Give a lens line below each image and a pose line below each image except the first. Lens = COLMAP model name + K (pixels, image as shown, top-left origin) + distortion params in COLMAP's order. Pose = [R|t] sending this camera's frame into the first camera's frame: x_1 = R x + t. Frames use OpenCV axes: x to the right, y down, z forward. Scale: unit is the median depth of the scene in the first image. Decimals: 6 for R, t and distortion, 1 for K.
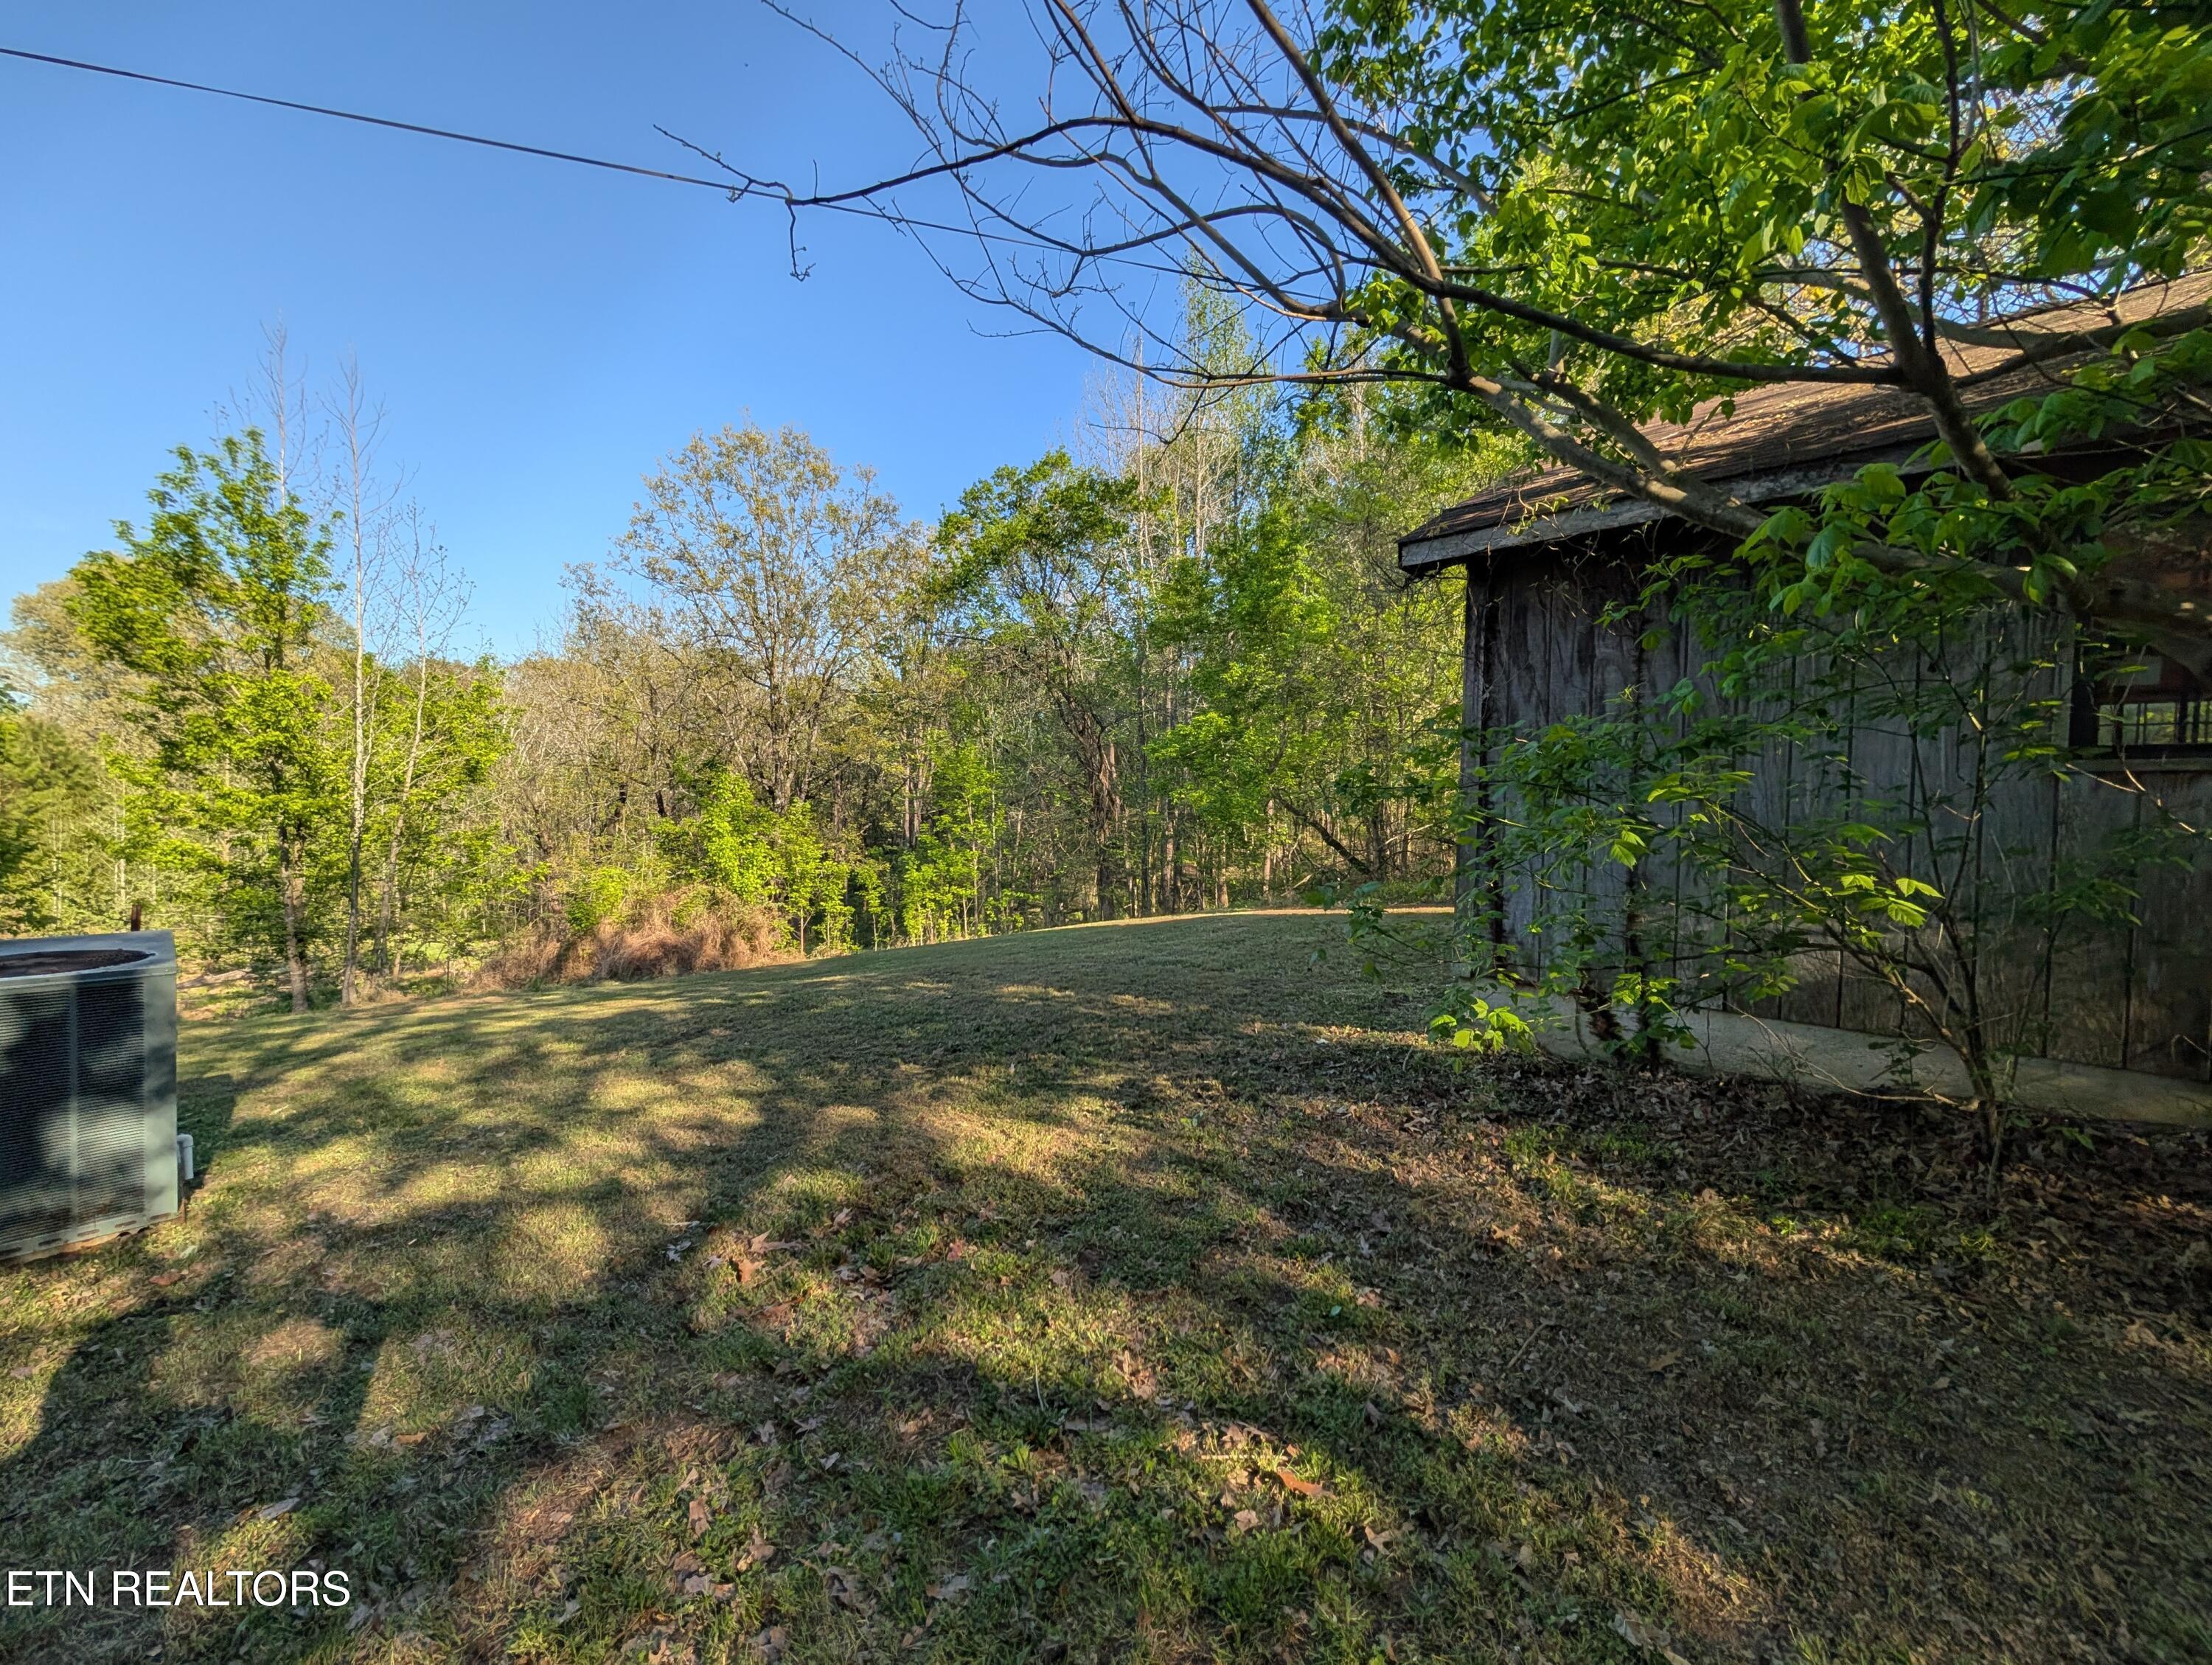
lens RADIAL K [[846.2, 0, 1125.2], [0, 846.2, 828.2], [0, 0, 1]] dist [0.001748, 0.000725]
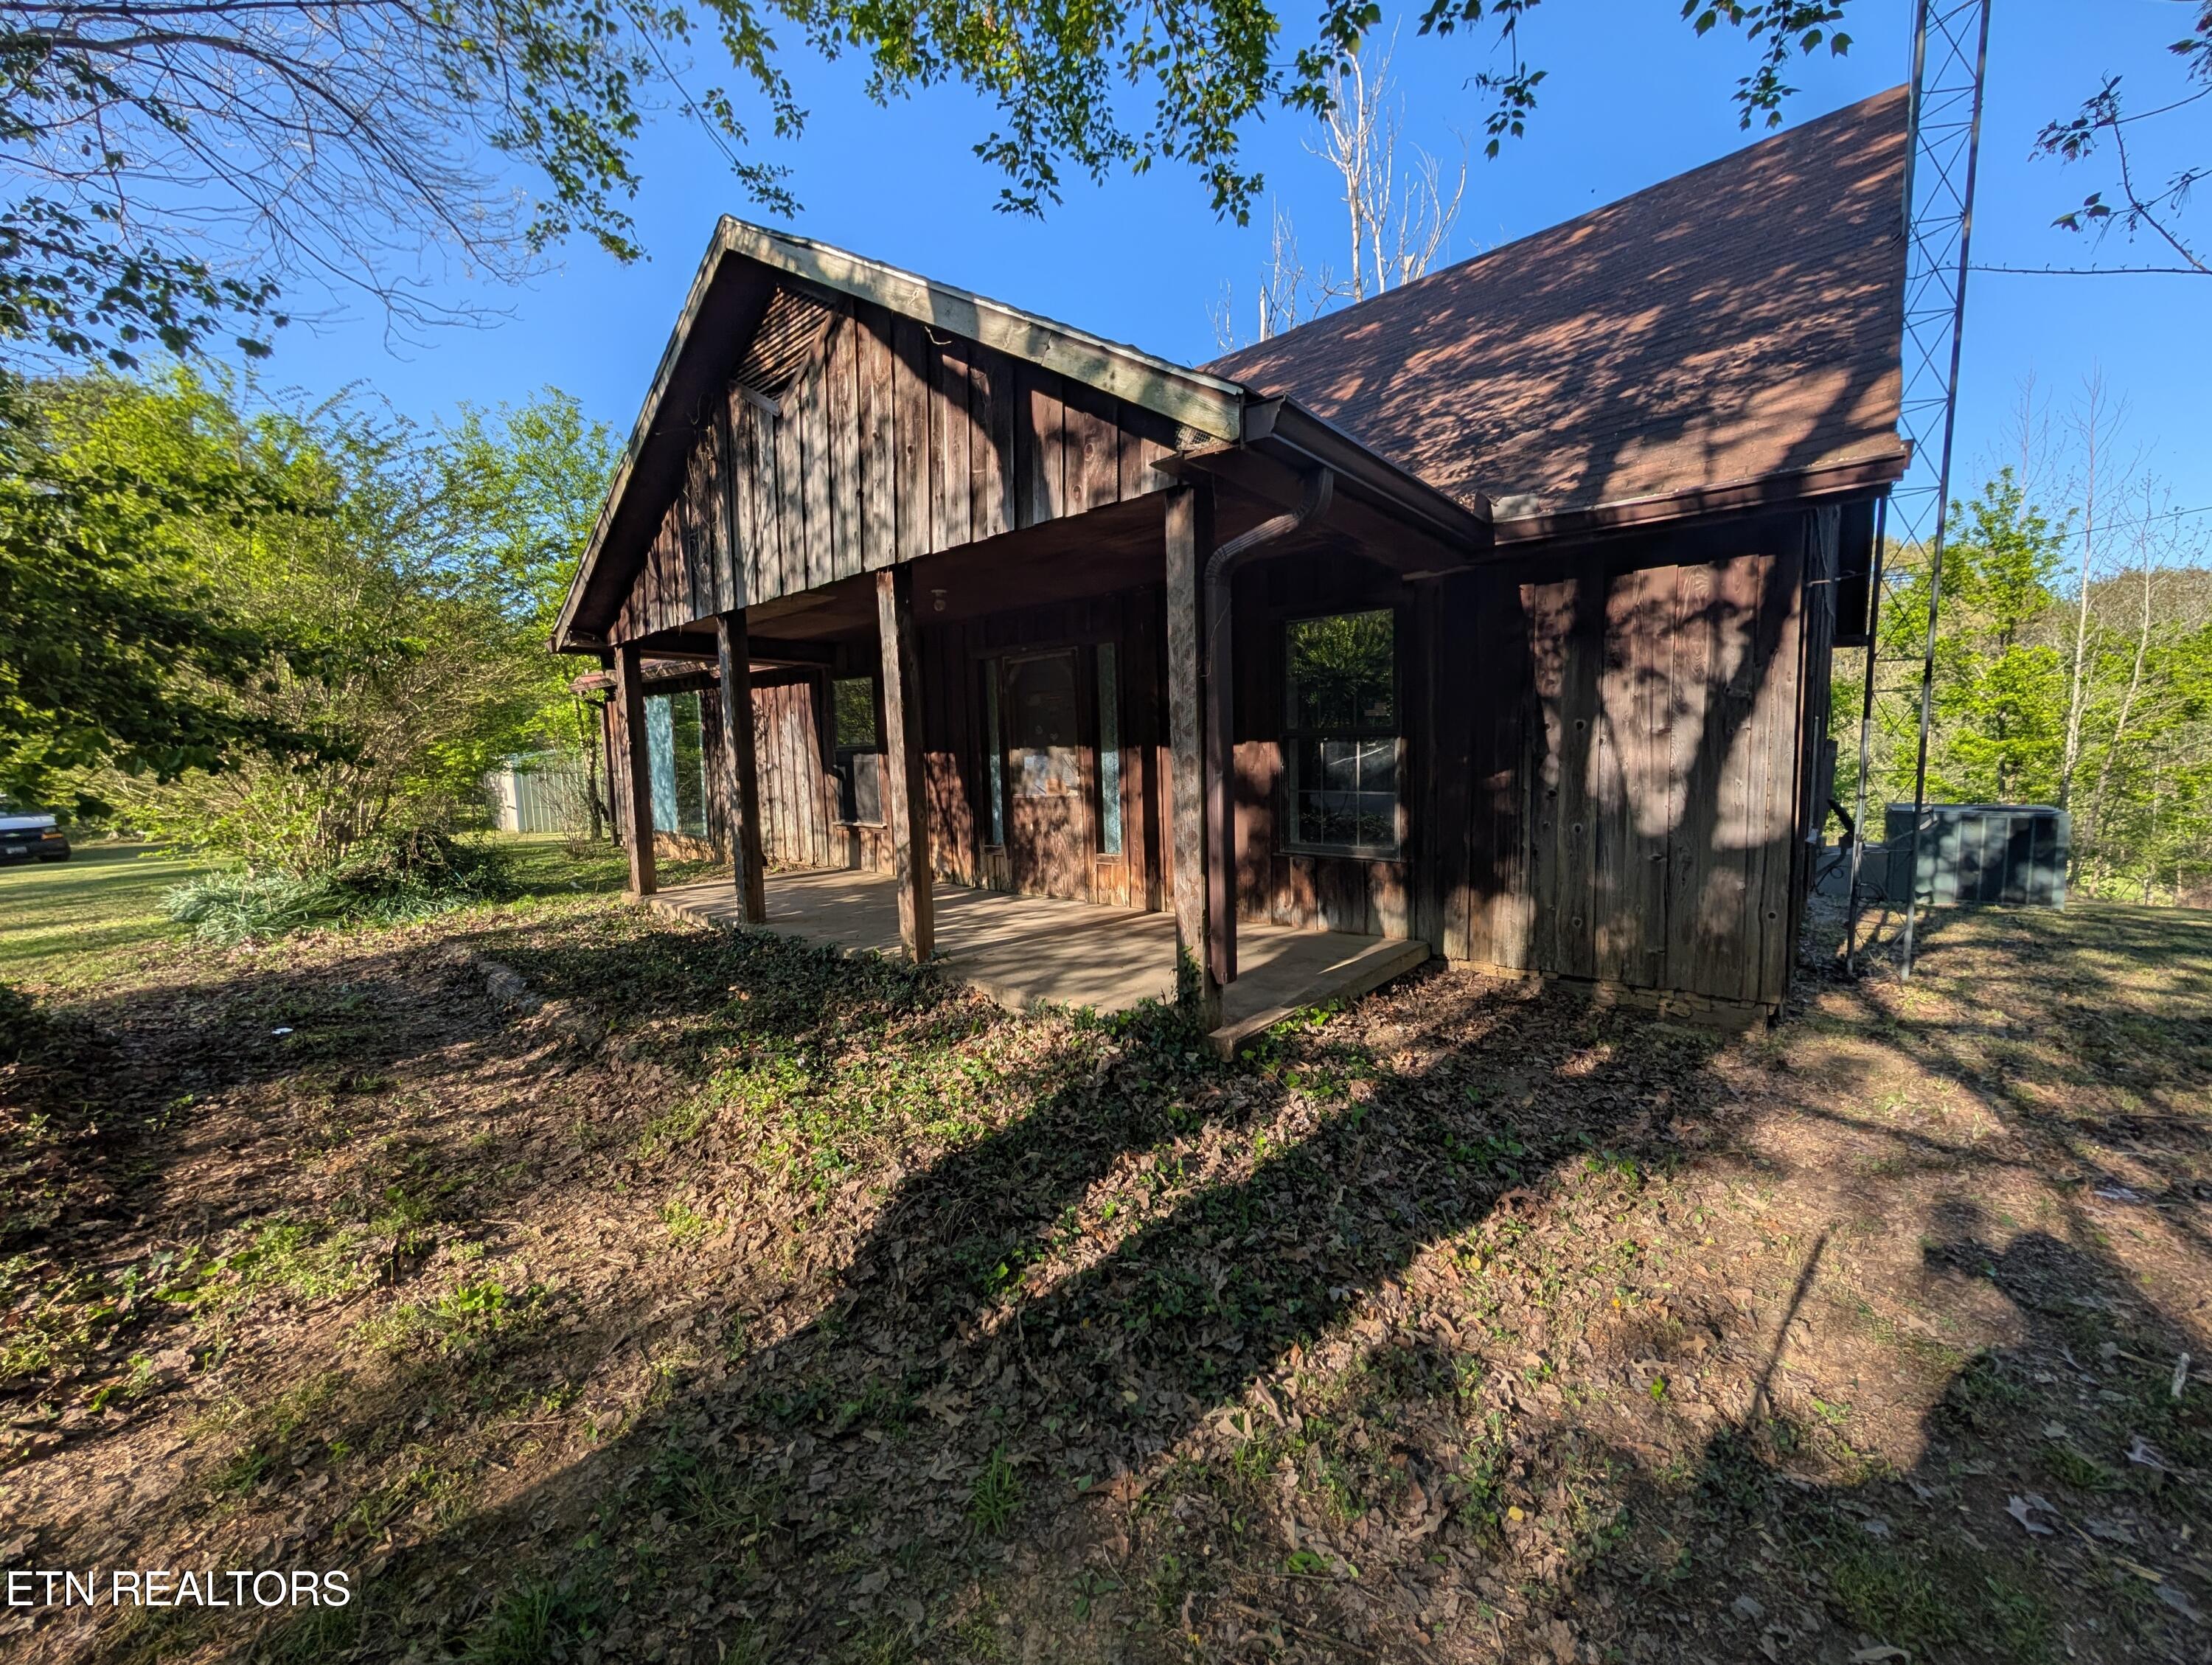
lens RADIAL K [[846.2, 0, 1119.0], [0, 846.2, 825.5], [0, 0, 1]] dist [0.001748, 0.000725]
pose [[0.029143, 0.066808, -0.997340, 0.276250], [0.008544, 0.997711, 0.067083, -0.007332], [0.999539, -0.010477, 0.028505, -0.400335]]
